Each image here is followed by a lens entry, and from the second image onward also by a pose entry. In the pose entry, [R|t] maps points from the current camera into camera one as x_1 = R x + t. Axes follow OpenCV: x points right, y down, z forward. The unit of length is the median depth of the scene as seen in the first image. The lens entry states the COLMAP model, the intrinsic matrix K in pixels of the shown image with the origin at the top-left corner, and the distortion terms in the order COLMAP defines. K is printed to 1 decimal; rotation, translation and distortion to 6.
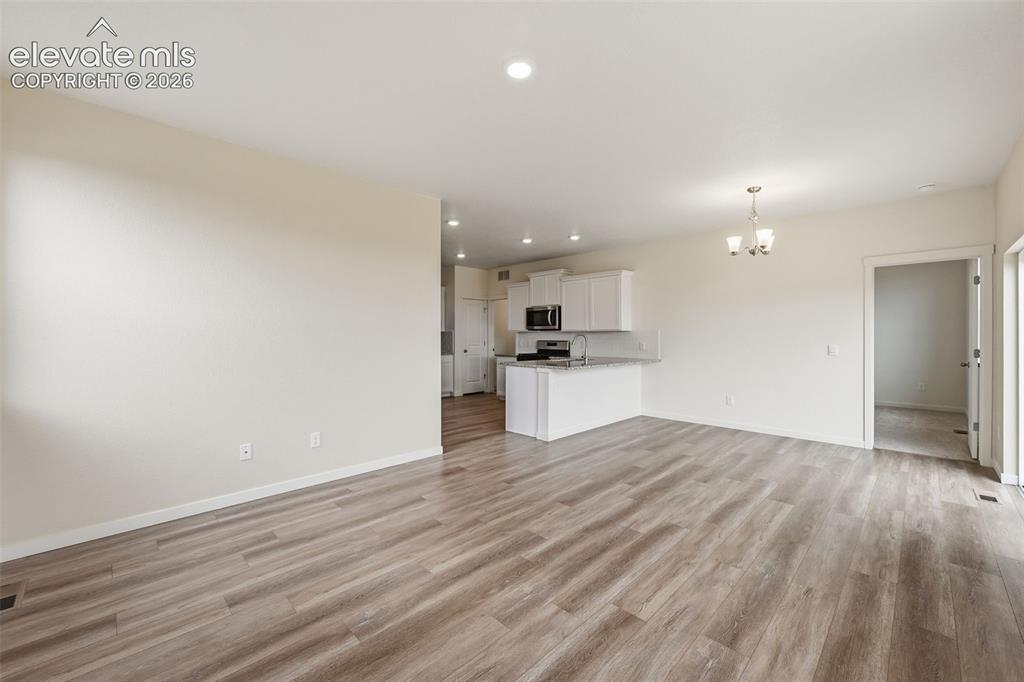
lens RADIAL K [[406.2, 0, 517.3], [0, 406.2, 339.2], [0, 0, 1]] dist [-0.000847, -0.000061]
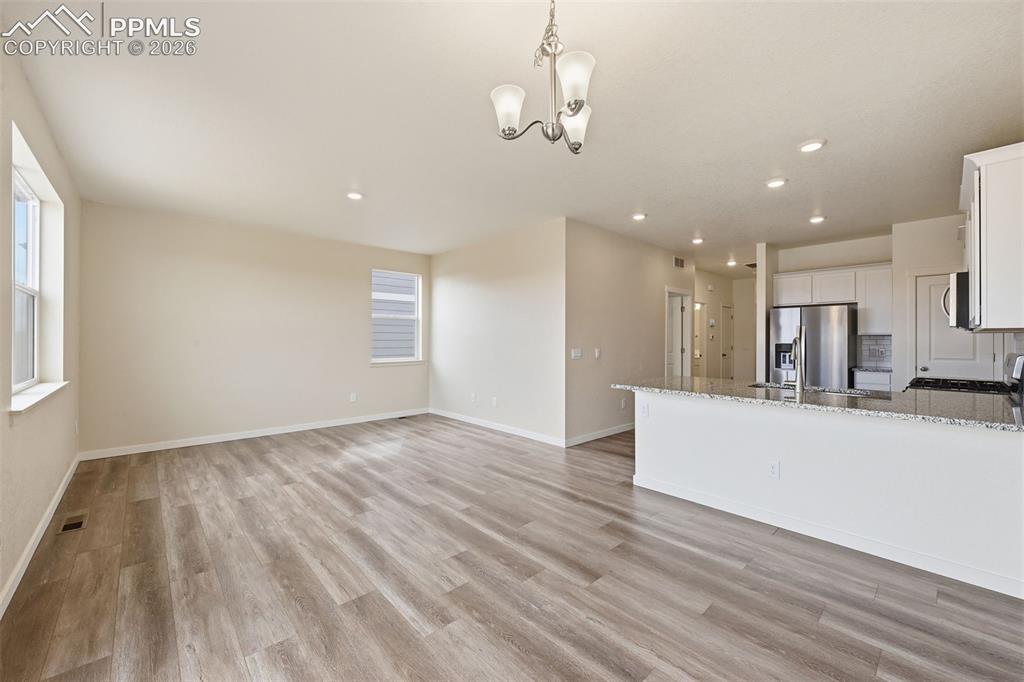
lens RADIAL K [[406.2, 0, 514.9], [0, 406.2, 339.9], [0, 0, 1]] dist [-0.000847, -0.000061]
pose [[-0.042238, 0.002694, -0.999104, 1.458277], [-0.014185, 0.999894, 0.003295, -0.016370], [0.999007, 0.014311, -0.042196, 1.446650]]
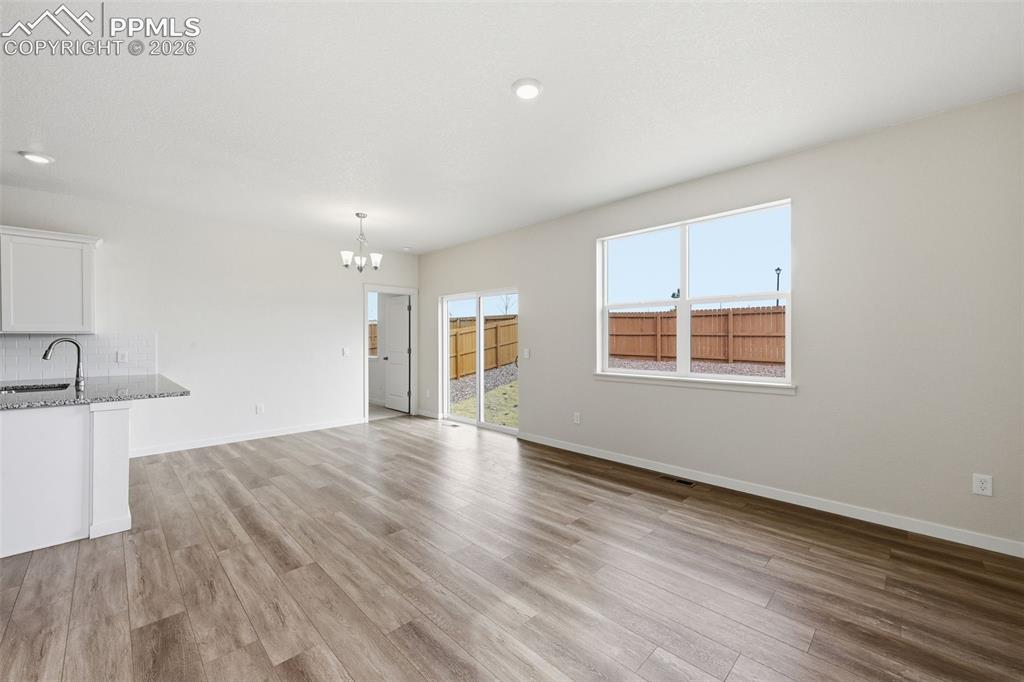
lens RADIAL K [[406.2, 0, 510.1], [0, 406.2, 337.8], [0, 0, 1]] dist [-0.000847, -0.000061]
pose [[0.011977, 0.005492, 0.999913, -0.857444], [0.012090, 0.999911, -0.005637, -0.006743], [-0.999855, 0.012157, 0.011909, 0.826184]]
